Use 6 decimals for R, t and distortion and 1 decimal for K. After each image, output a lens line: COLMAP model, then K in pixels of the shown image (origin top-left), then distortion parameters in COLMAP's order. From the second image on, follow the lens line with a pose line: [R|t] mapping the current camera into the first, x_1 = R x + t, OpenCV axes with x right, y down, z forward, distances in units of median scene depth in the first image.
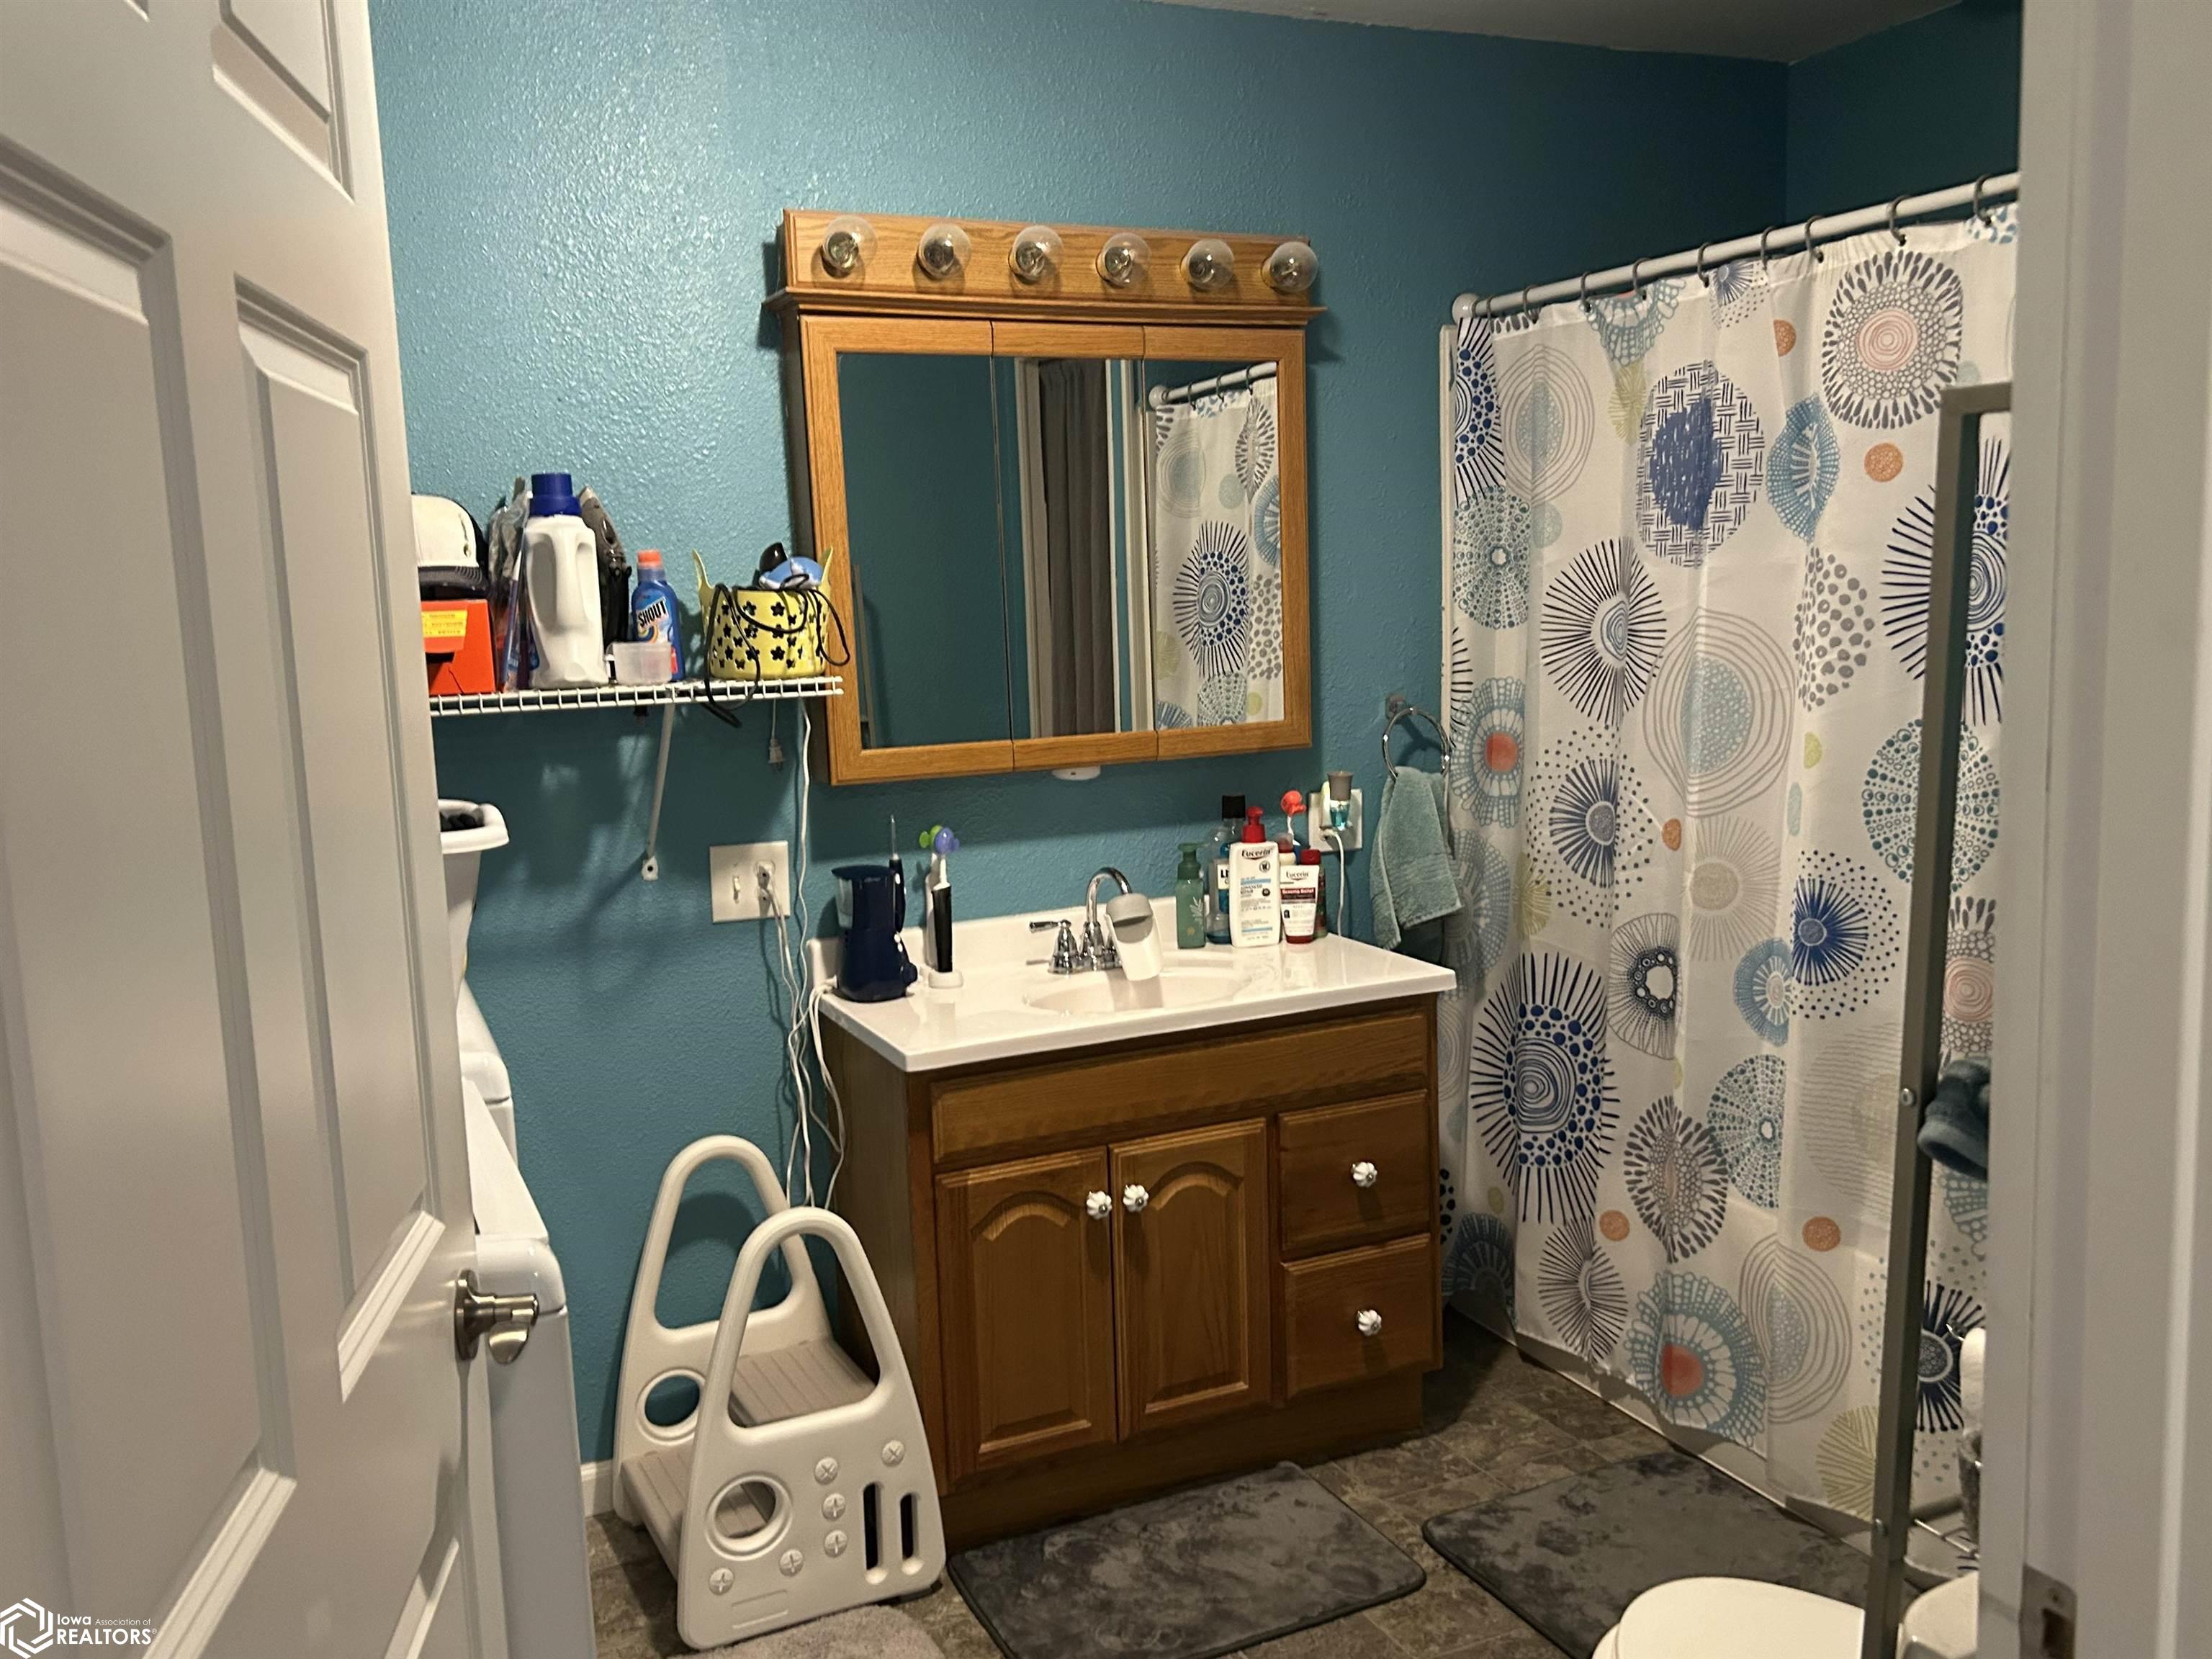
lens RADIAL K [[1876.1, 0, 1081.3], [0, 1876.1, 830.8], [0, 0, 1]] dist [0.103885, -0.127745]
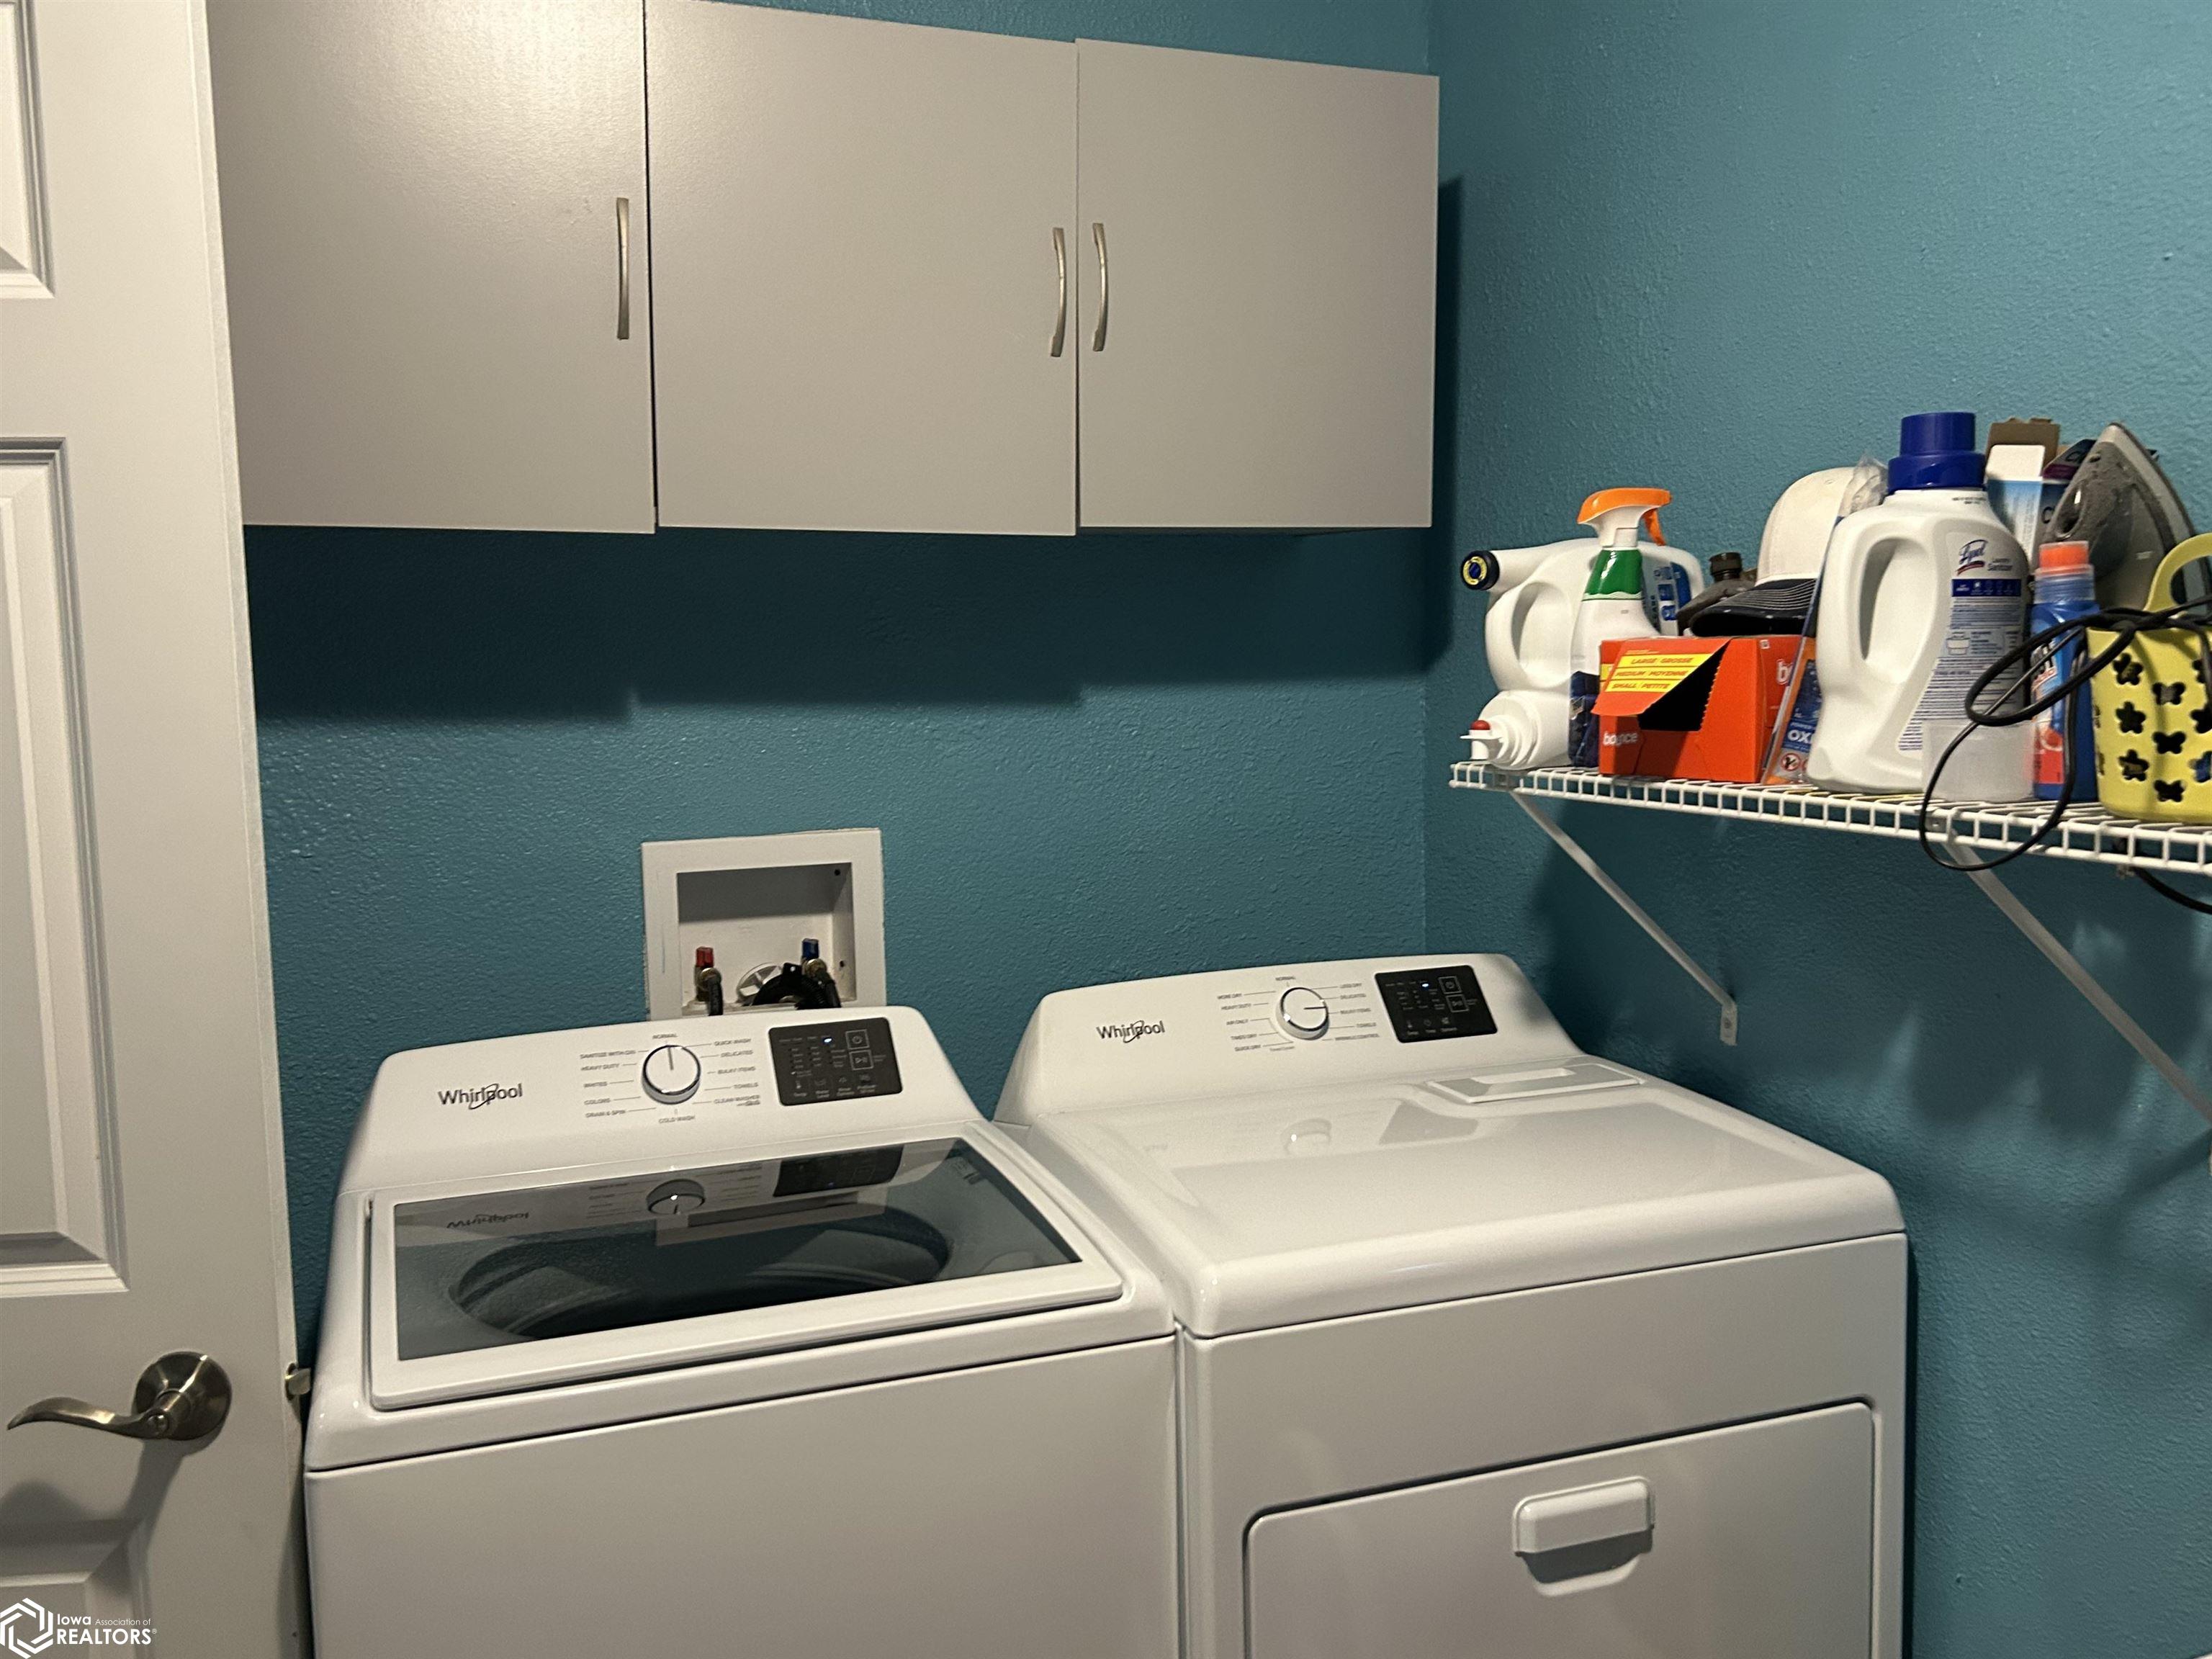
lens RADIAL K [[1876.1, 0, 1081.3], [0, 1876.1, 830.8], [0, 0, 1]] dist [0.103885, -0.127745]
pose [[-0.025202, 0.125769, -0.991739, 0.288314], [-0.101500, 0.986606, 0.127698, -0.104287], [0.994516, 0.103880, -0.012099, 0.705646]]
